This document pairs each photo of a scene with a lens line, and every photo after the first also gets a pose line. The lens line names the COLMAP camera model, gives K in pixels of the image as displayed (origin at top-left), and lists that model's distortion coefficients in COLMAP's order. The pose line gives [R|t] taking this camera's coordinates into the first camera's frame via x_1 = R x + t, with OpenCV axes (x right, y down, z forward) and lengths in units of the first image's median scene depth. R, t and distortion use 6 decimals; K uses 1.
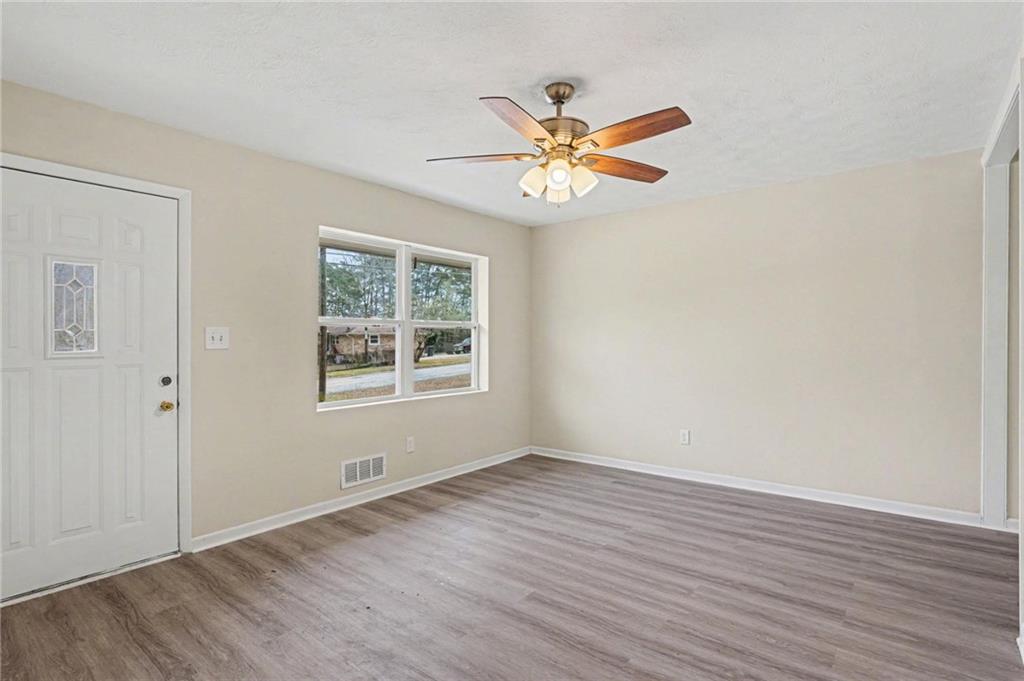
lens RADIAL K [[511.5, 0, 508.2], [0, 511.5, 347.7], [0, 0, 1]] dist [-0.004920, -0.000524]
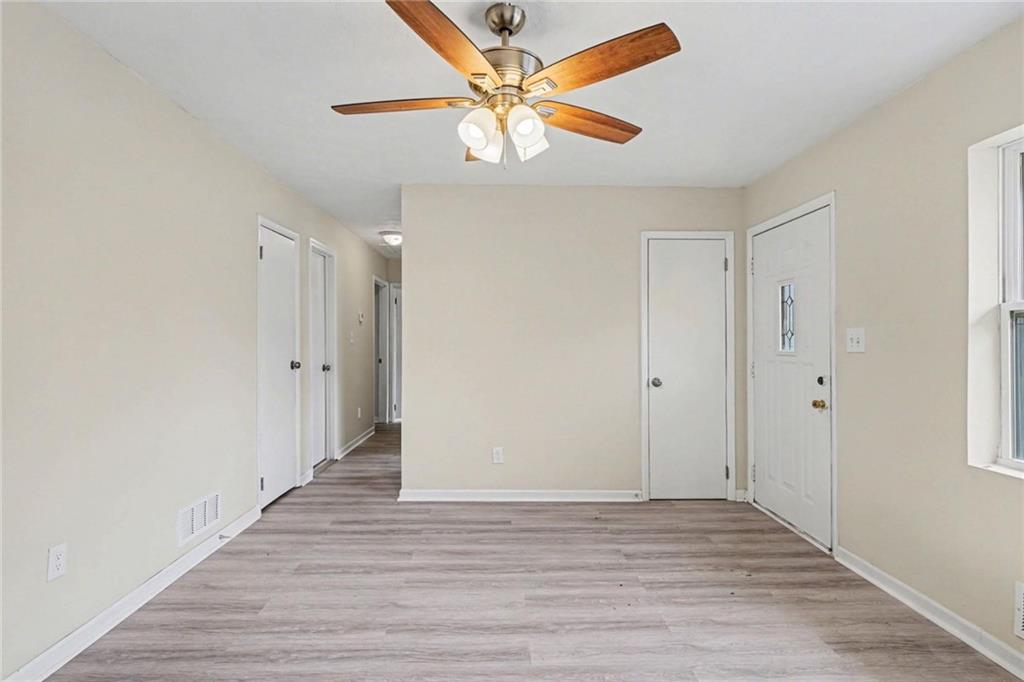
lens RADIAL K [[511.5, 0, 508.2], [0, 511.5, 348.2], [0, 0, 1]] dist [-0.004920, -0.000524]
pose [[-0.764606, 0.006023, -0.644470, 0.466783], [-0.012237, 0.999640, 0.023860, -0.018440], [0.644382, 0.026130, -0.764257, 1.259456]]
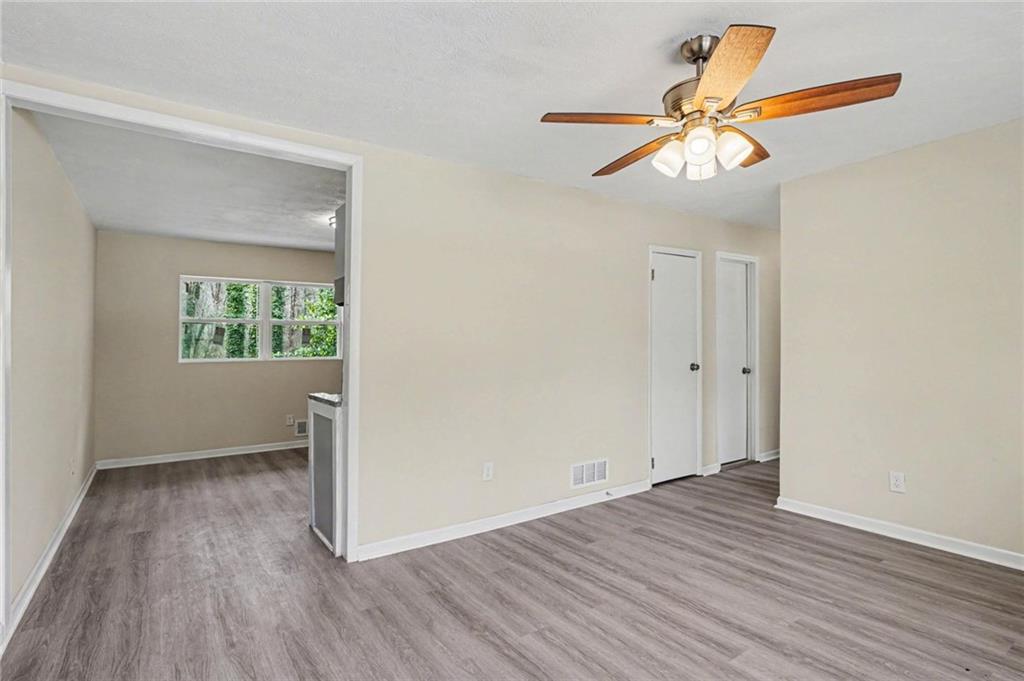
lens RADIAL K [[514.0, 0, 512.0], [0, 514.0, 340.5], [0, 0, 1]] dist [-0.002163, -0.000319]
pose [[-0.958861, 0.018603, 0.283267, 0.114727], [0.018472, 0.999824, -0.003131, -0.019667], [-0.283276, 0.002231, -0.959036, 1.500231]]
